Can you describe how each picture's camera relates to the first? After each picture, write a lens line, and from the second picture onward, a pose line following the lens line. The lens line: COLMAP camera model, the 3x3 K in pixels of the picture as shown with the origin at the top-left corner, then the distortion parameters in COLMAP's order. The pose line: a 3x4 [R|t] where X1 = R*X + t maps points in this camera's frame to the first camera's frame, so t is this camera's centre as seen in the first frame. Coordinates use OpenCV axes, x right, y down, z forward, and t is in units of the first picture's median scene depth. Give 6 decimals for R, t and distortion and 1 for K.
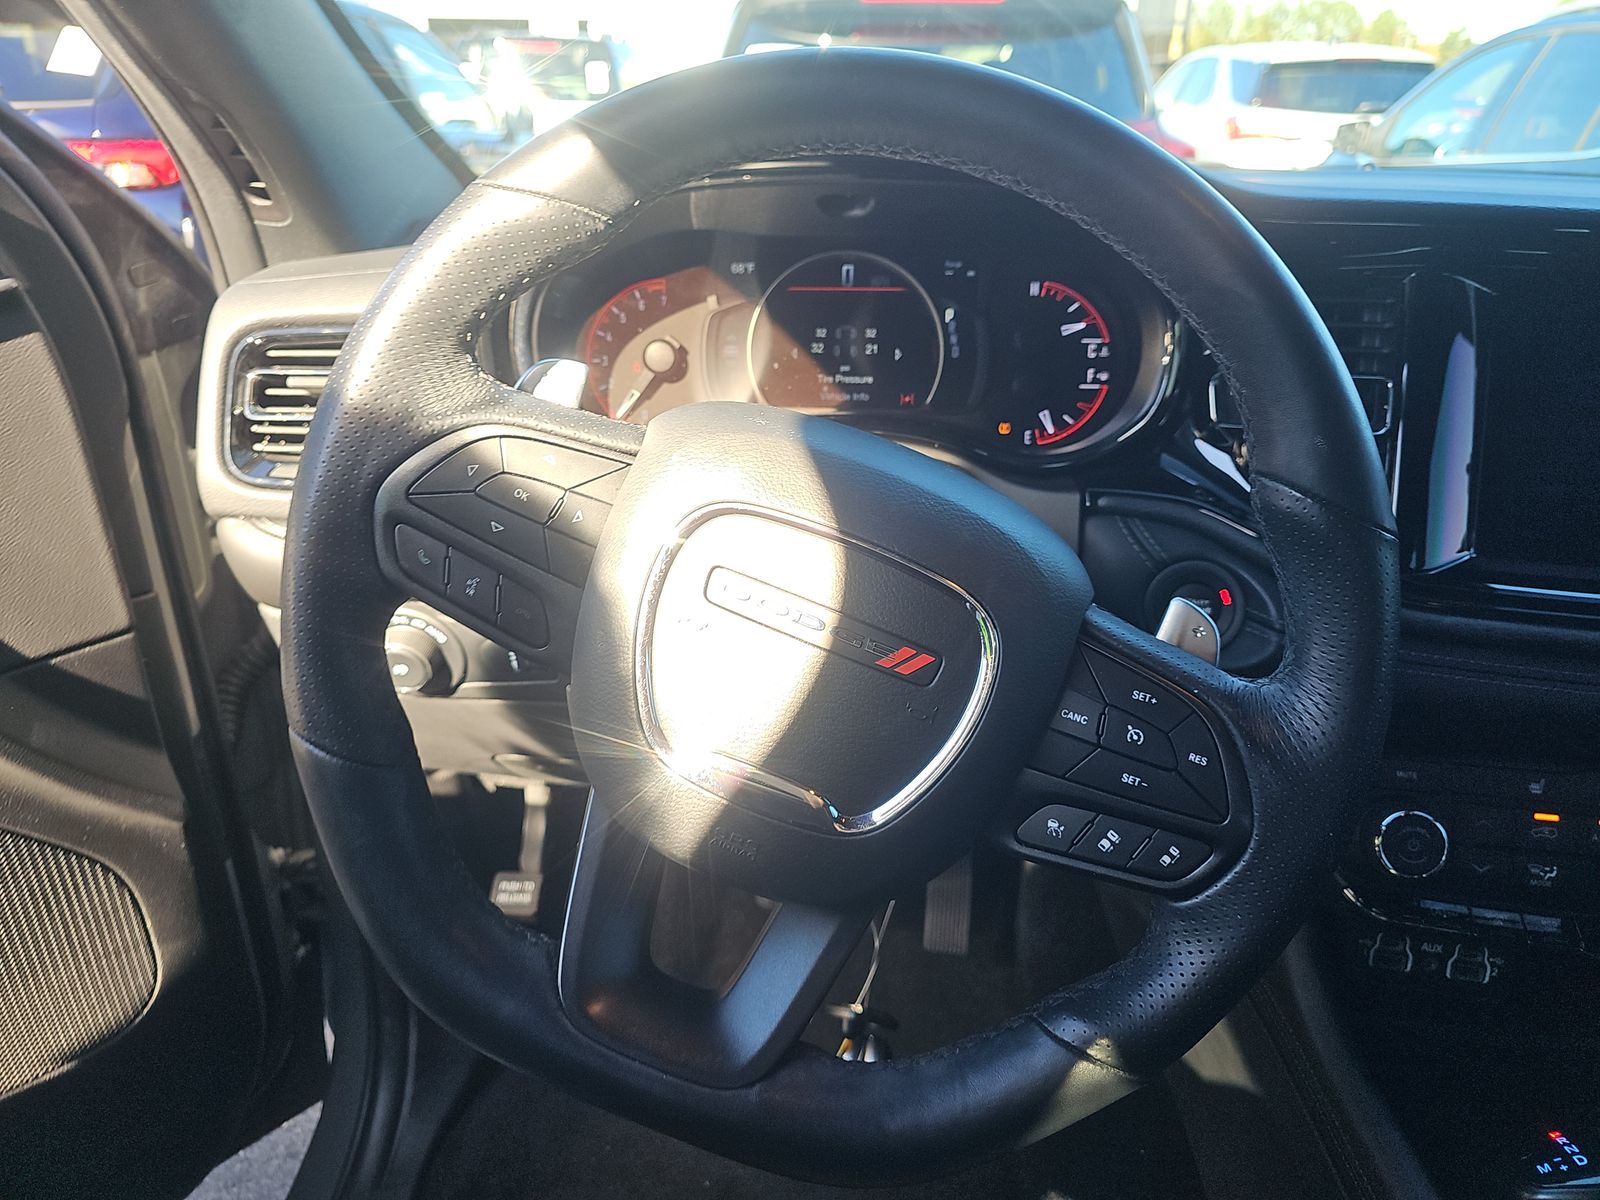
lens RADIAL K [[1093.4, 0, 800.0], [0, 1093.4, 600.0], [0, 0, 1]] dist [0.062255, 0.000115]
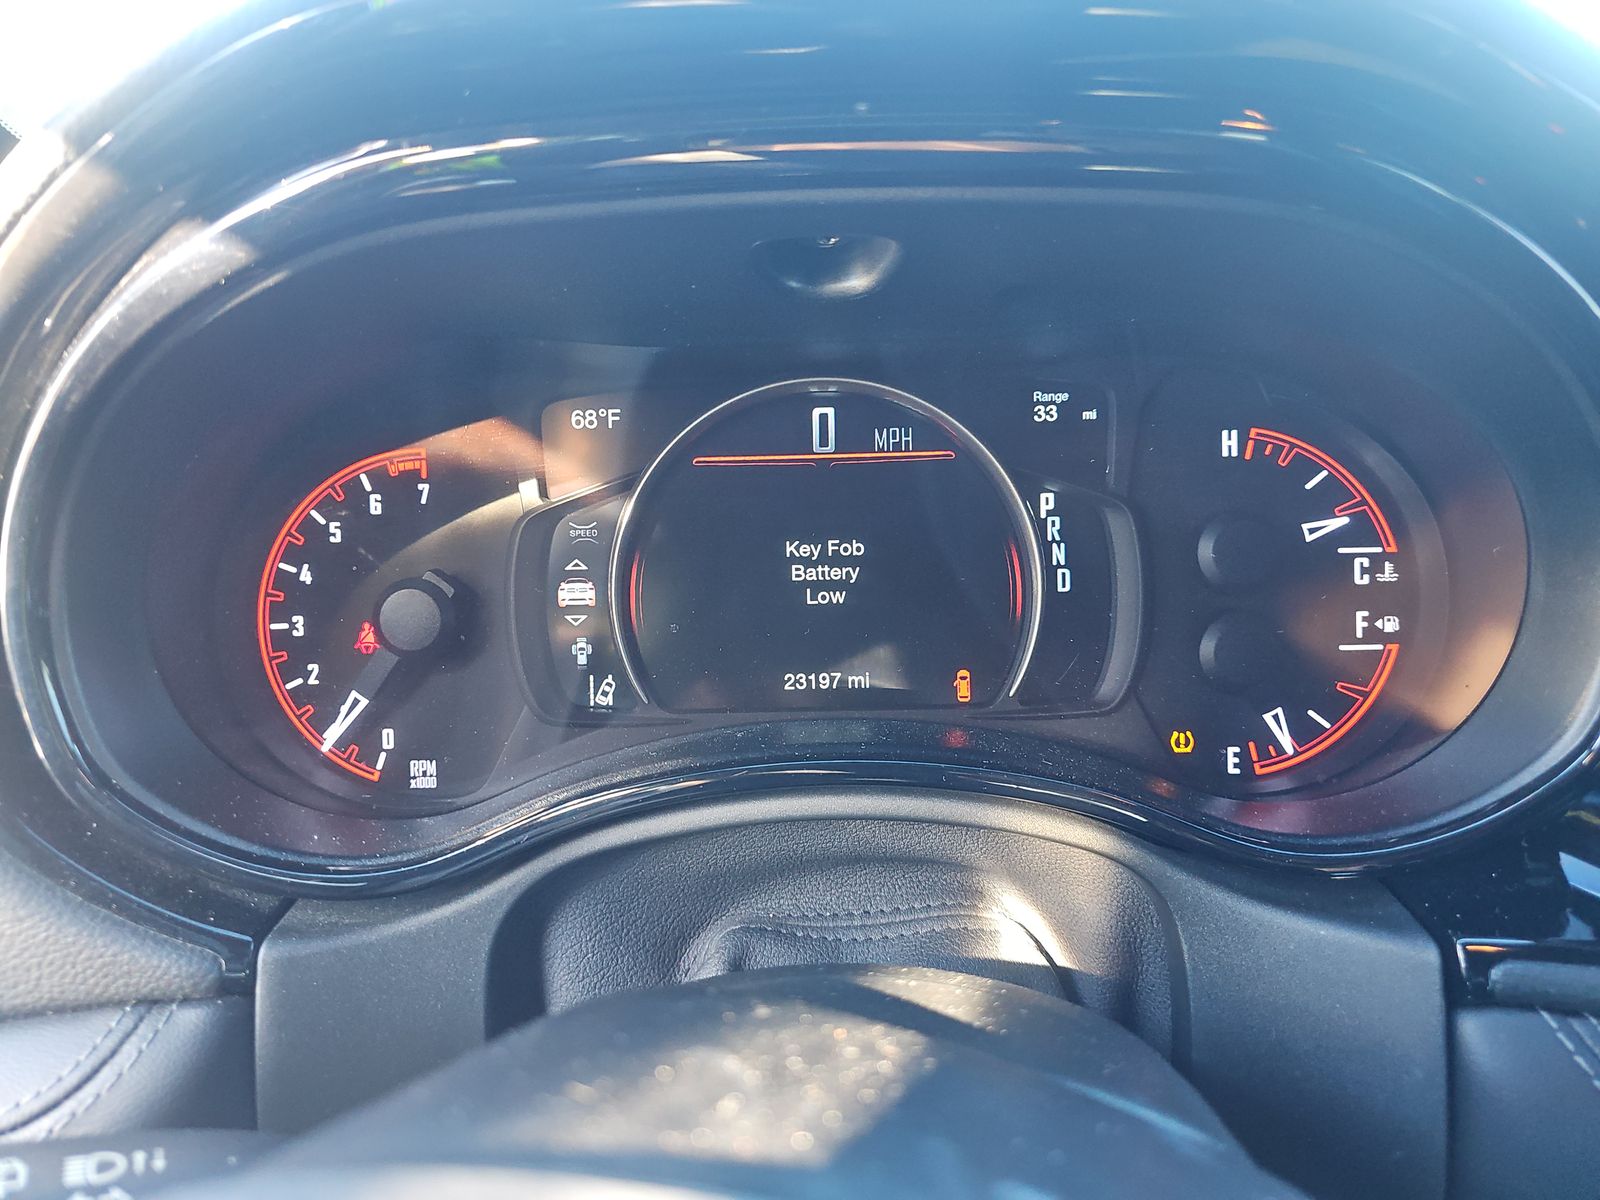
lens RADIAL K [[1079.0, 0, 797.8], [0, 1079.0, 631.0], [0, 0, 1]] dist [0.018983, 0.000603]
pose [[0.998400, -0.039376, 0.040582, 0.010890], [0.042772, 0.995331, -0.086531, -0.171778], [-0.036986, 0.088129, 0.995422, 0.558856]]
